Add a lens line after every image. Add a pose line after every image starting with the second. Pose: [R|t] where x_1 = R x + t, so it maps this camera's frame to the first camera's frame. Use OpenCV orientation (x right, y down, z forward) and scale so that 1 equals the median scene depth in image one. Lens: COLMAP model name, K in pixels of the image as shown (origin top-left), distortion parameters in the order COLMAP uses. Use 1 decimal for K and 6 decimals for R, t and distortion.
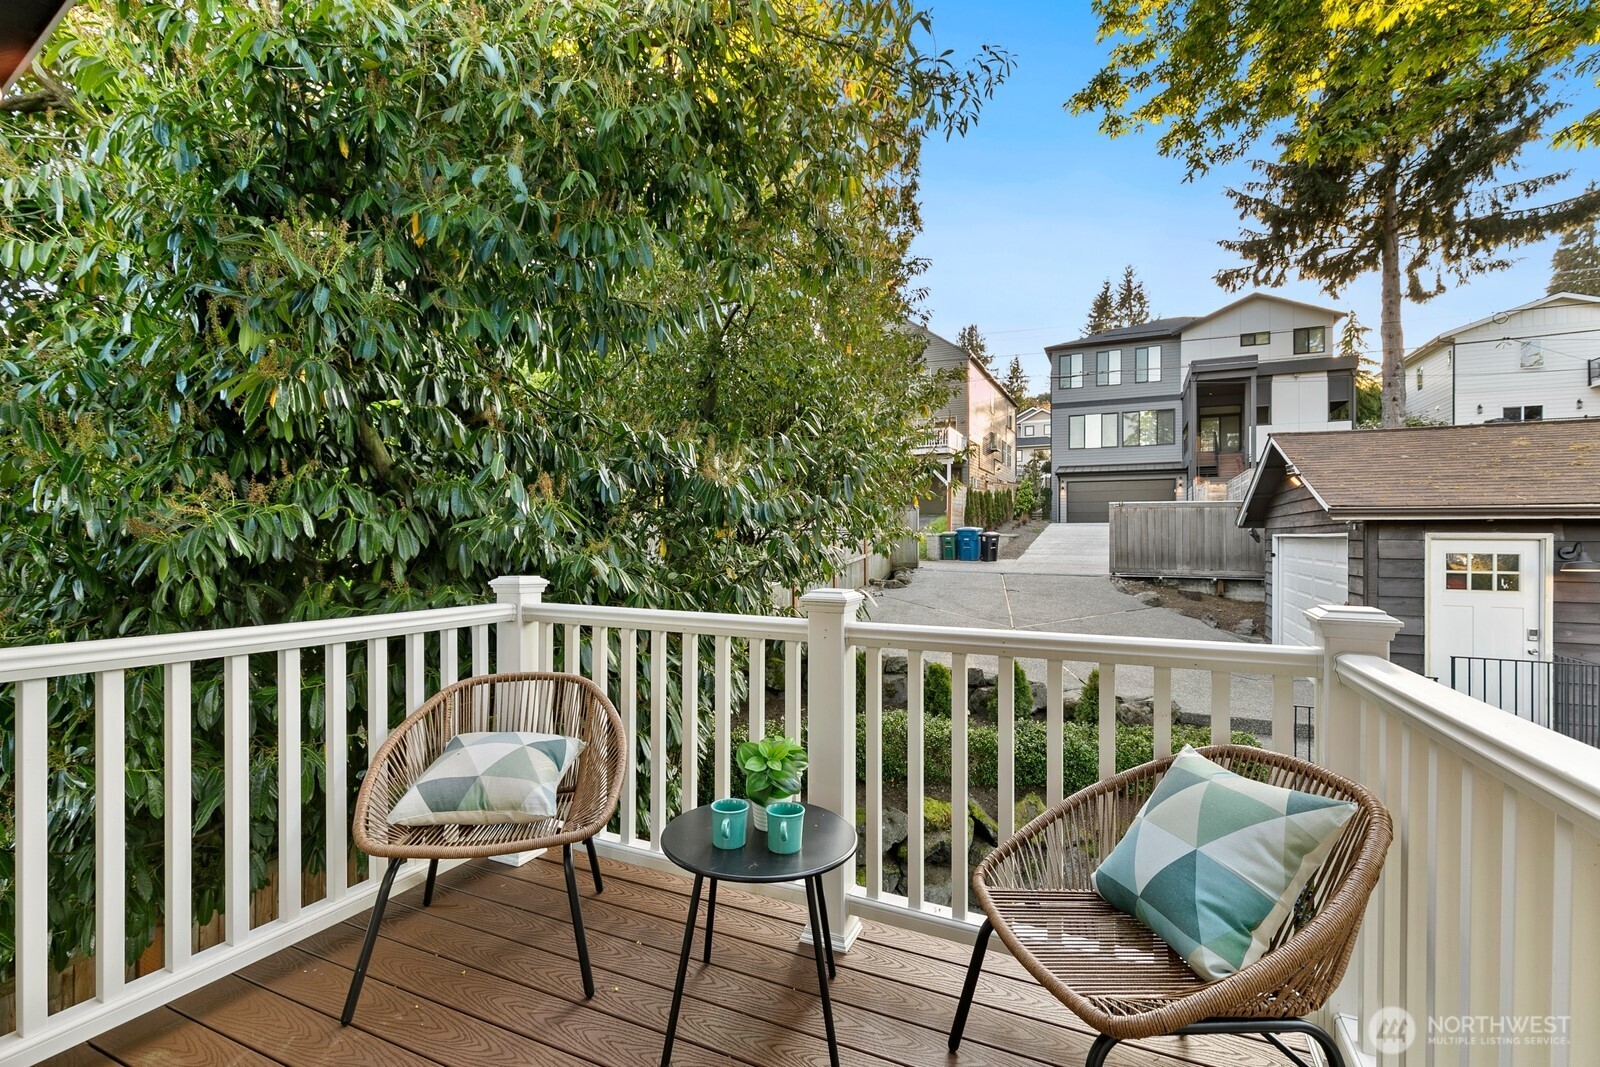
lens RADIAL K [[715.1, 0, 800.0], [0, 715.1, 533.5], [0, 0, 1]] dist [0.015050, -0.000547]
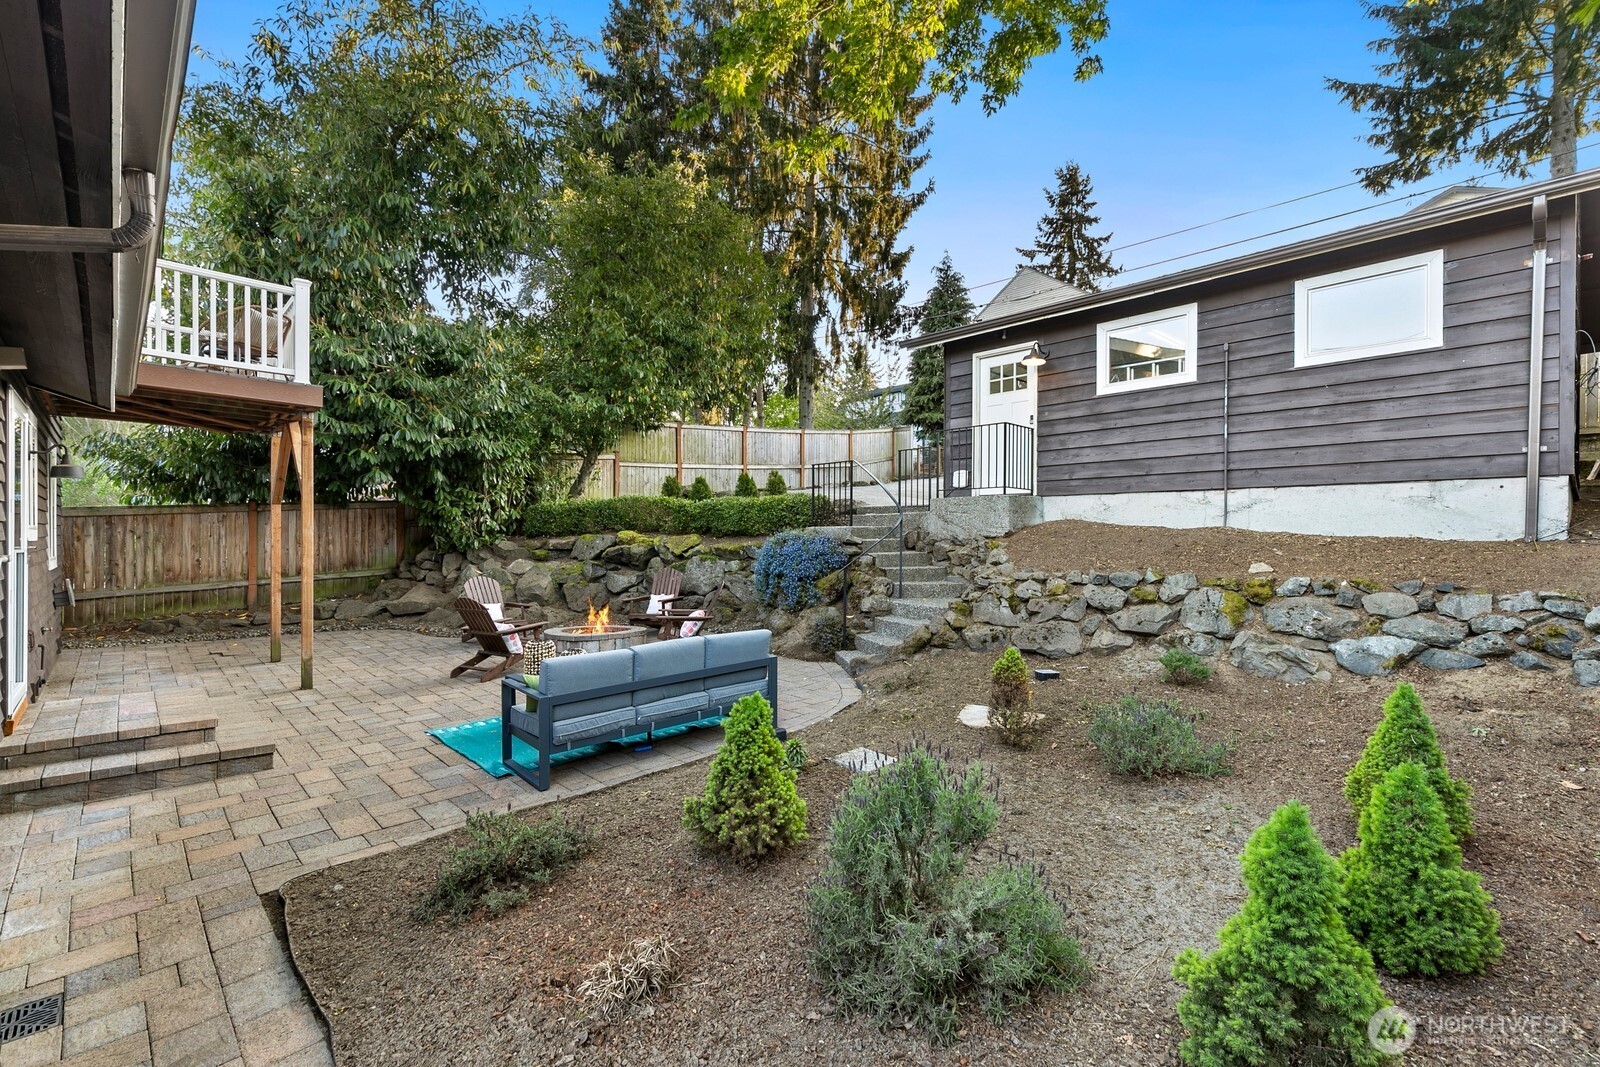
lens RADIAL K [[715.1, 0, 800.0], [0, 715.1, 533.5], [0, 0, 1]] dist [0.015050, -0.000547]
pose [[0.931478, -0.004128, -0.363775, 0.292206], [0.004645, 0.999989, 0.000547, 0.094012], [0.363769, -0.002199, 0.931487, -0.108301]]
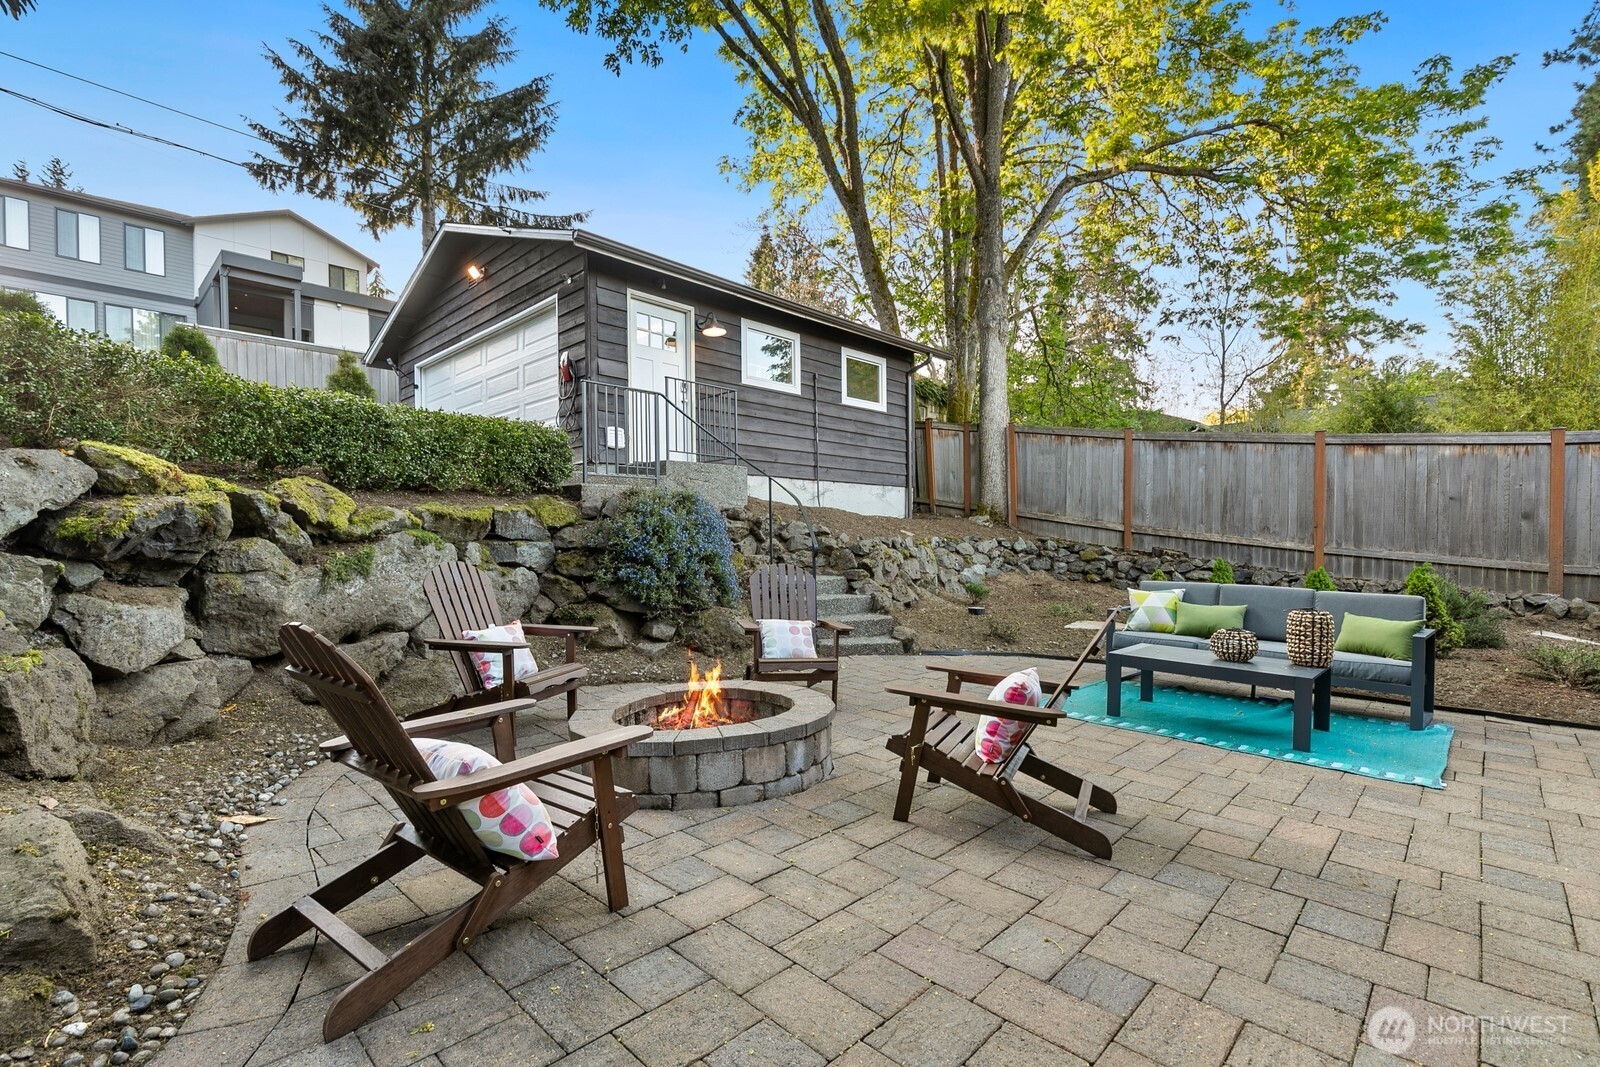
lens RADIAL K [[715.1, 0, 800.0], [0, 715.1, 533.5], [0, 0, 1]] dist [0.015050, -0.000547]
pose [[0.329724, -0.000182, 0.944077, -0.029418], [0.003659, 0.999993, -0.001085, 0.107071], [-0.944070, 0.003812, 0.329722, 0.104632]]
